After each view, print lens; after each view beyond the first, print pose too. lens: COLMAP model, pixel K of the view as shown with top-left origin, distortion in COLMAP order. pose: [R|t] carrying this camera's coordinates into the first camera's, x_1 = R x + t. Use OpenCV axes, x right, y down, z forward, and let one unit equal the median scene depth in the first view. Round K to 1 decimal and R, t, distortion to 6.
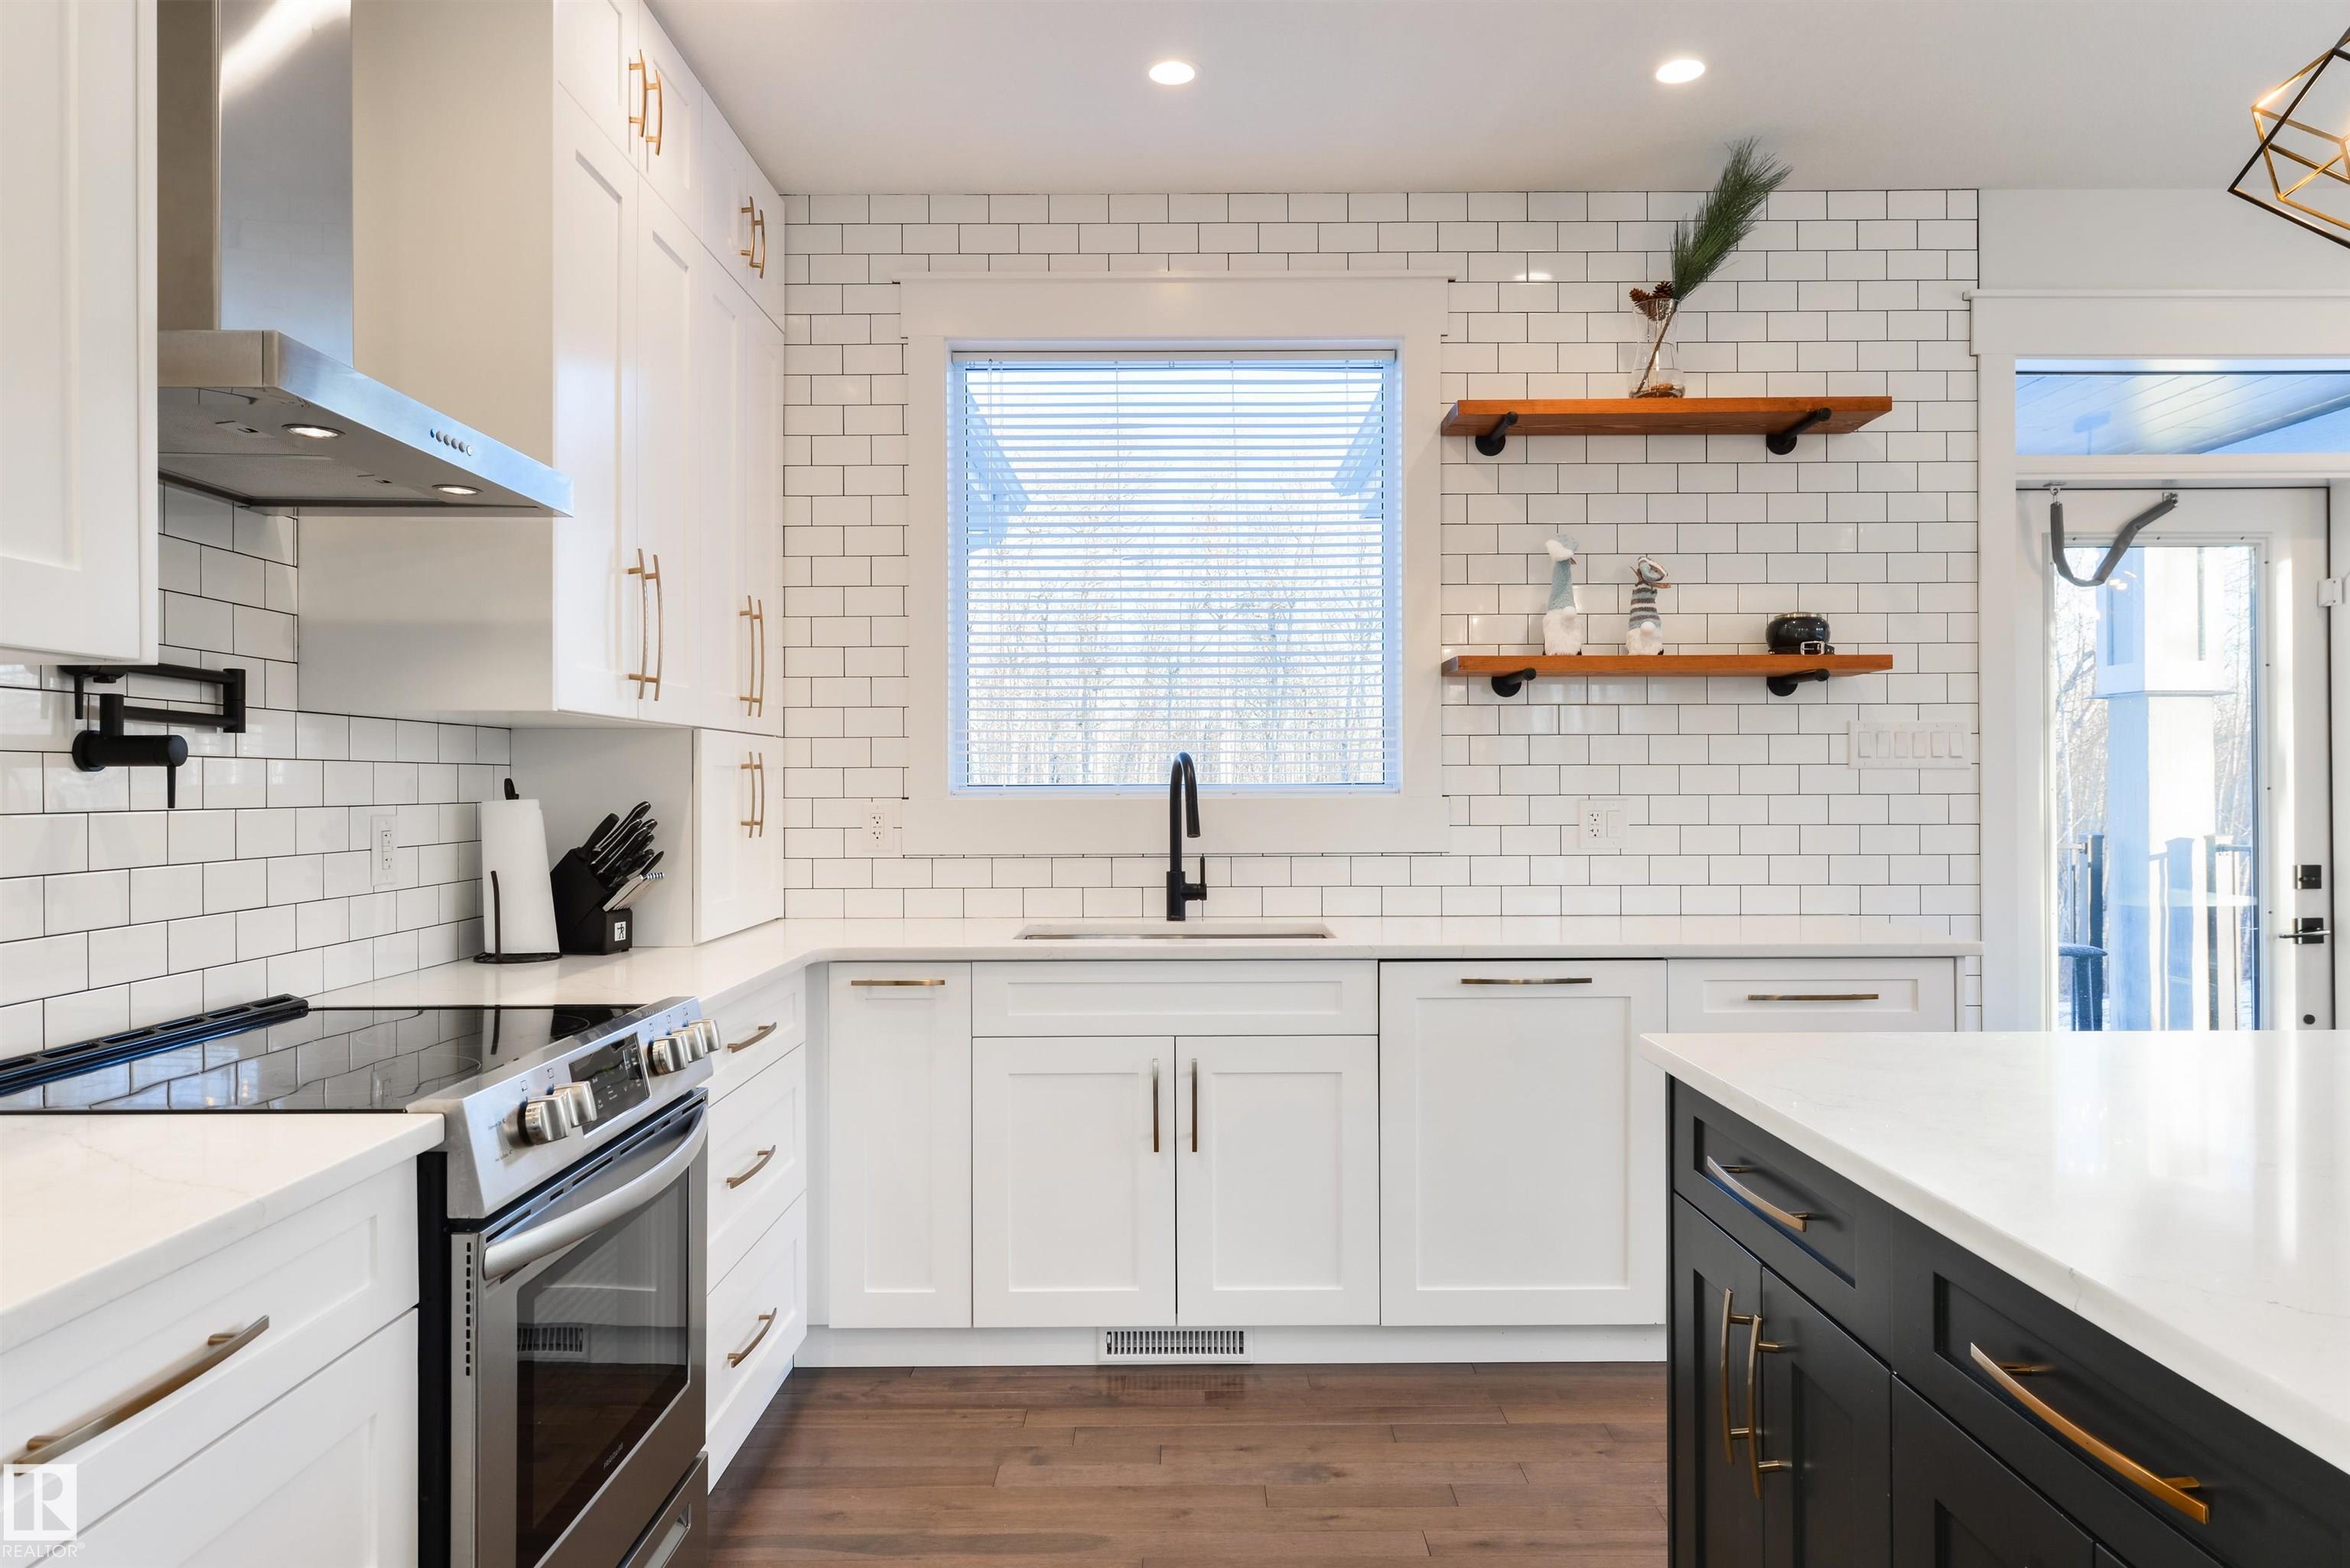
lens RADIAL K [[1512.2, 0, 1179.1], [0, 1512.2, 777.5], [0, 0, 1]] dist [0.008977, 0.000588]
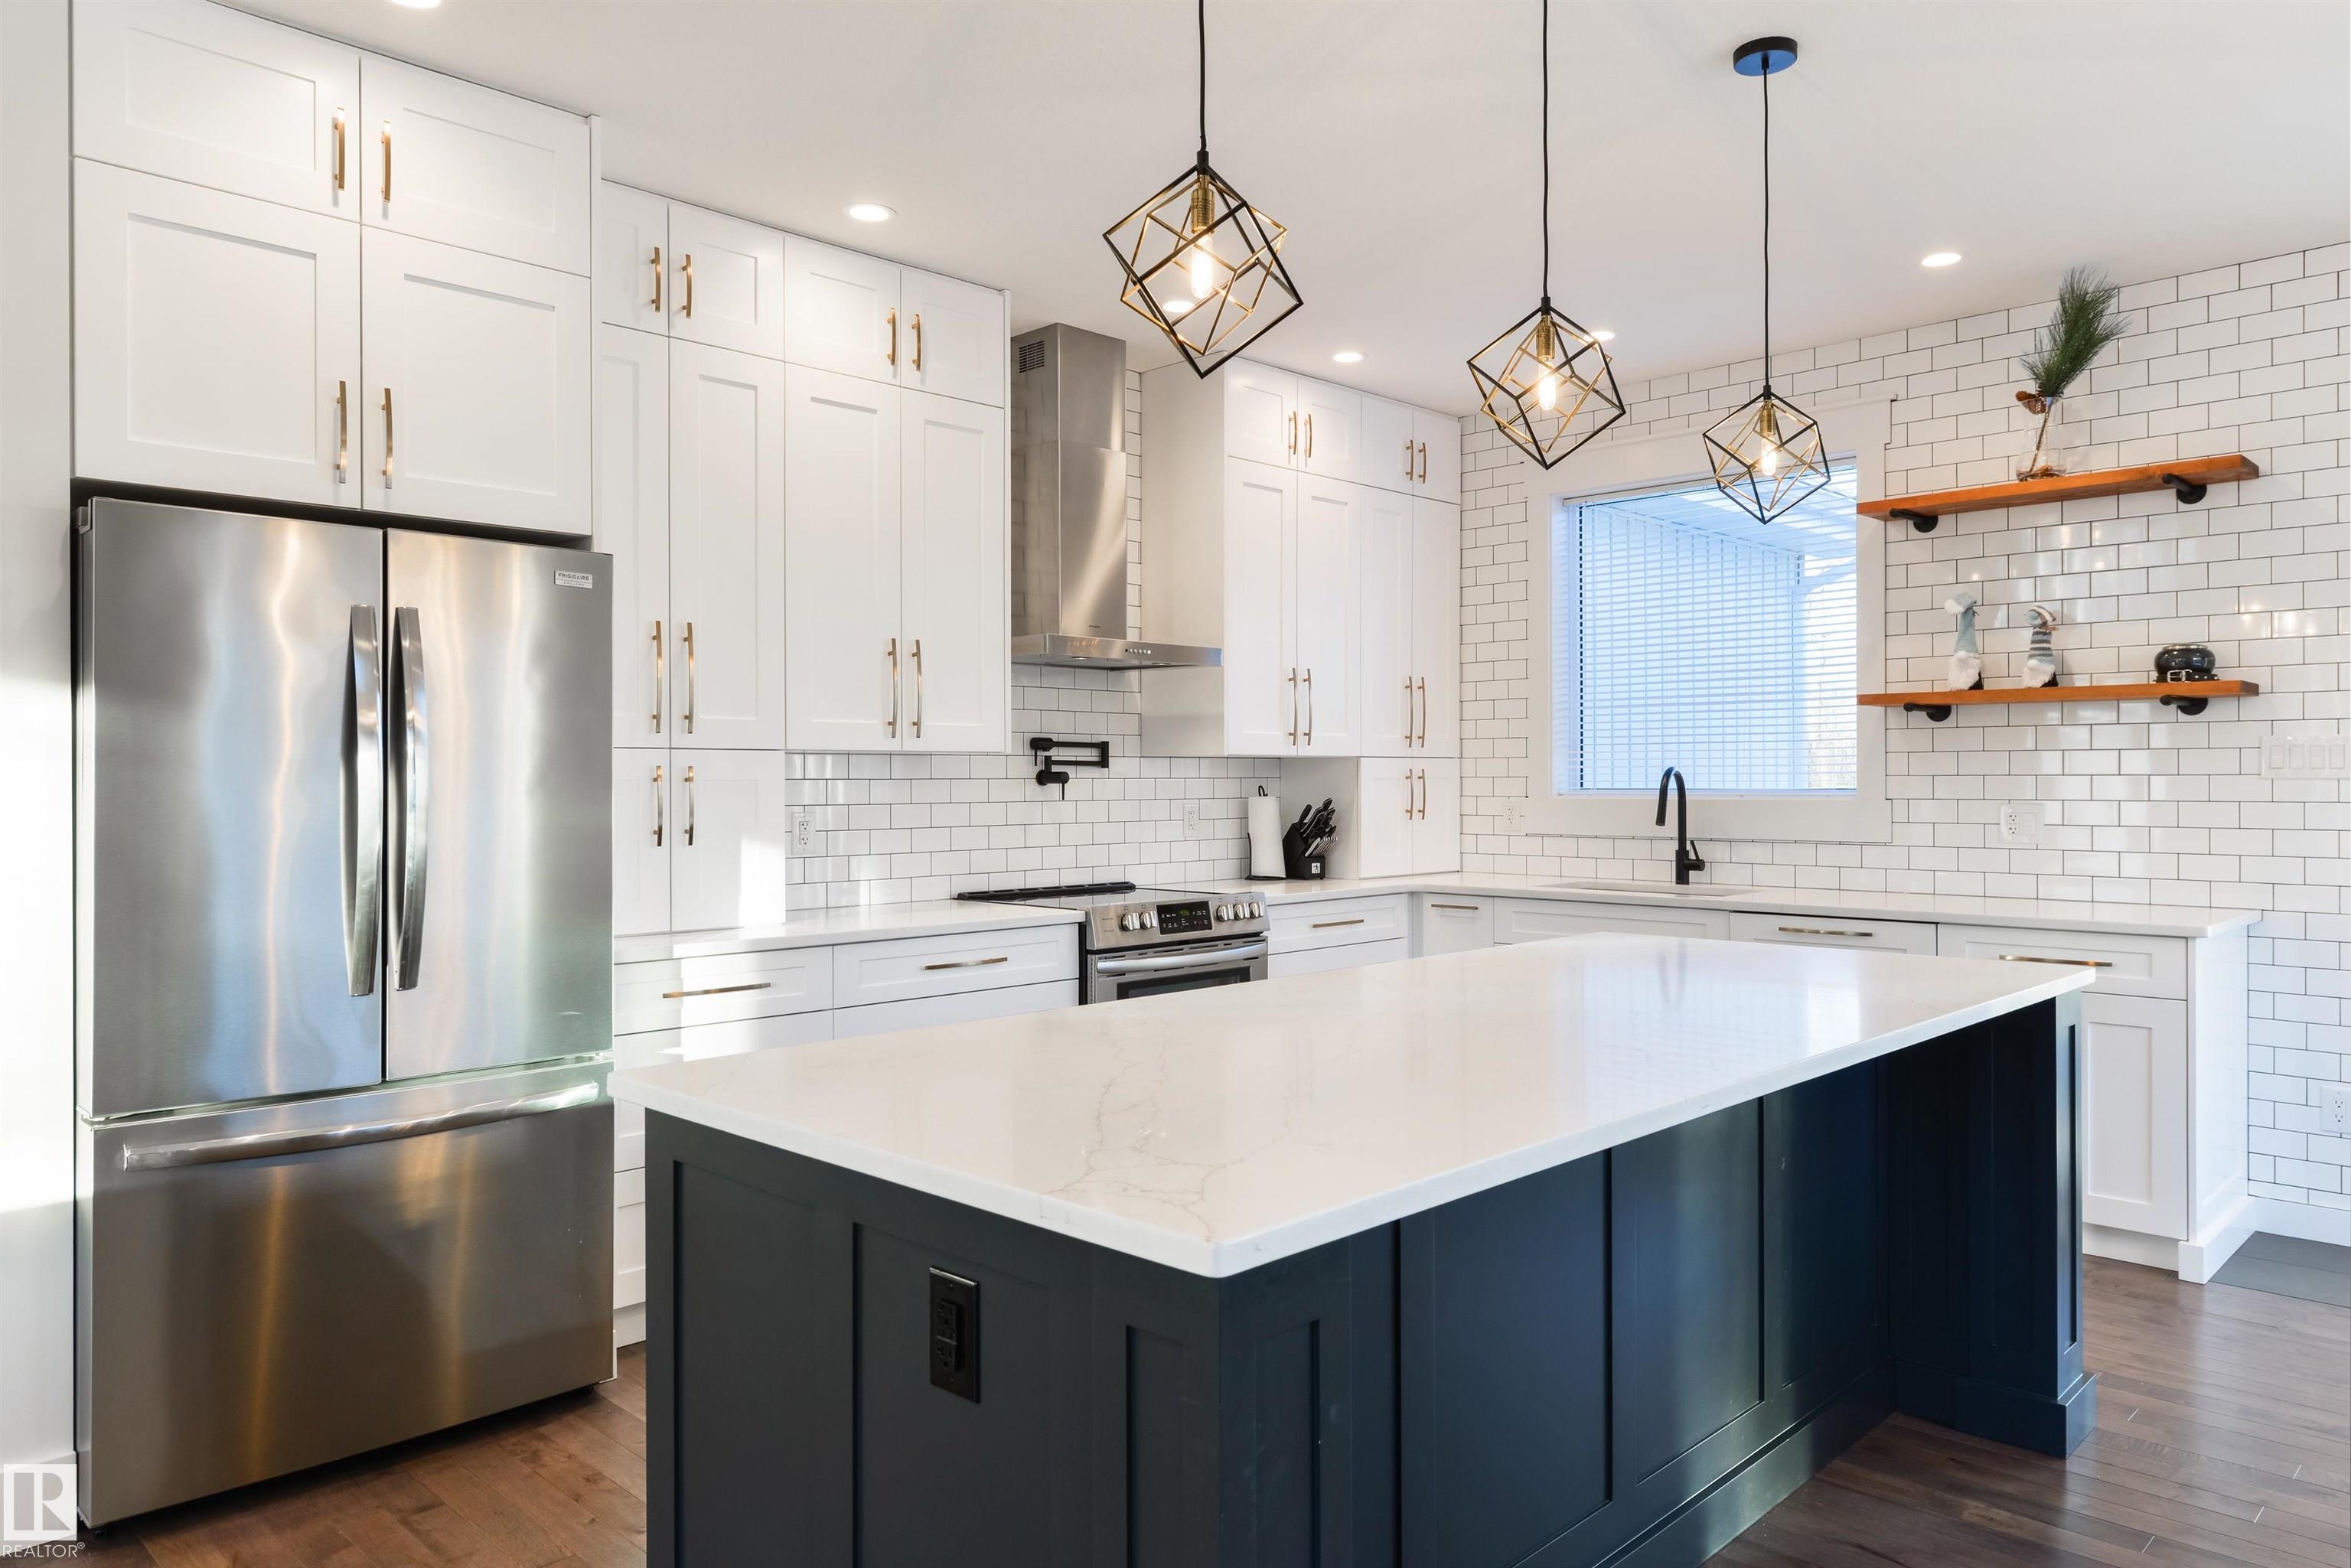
lens RADIAL K [[1571.2, 0, 1175.7], [0, 1571.2, 782.8], [0, 0, 1]] dist [0.002872, 0.000885]
pose [[0.708970, 0.003345, -0.705231, 0.759007], [0.004072, 0.999953, 0.008837, -0.017801], [0.705227, -0.009137, 0.708923, -0.422621]]
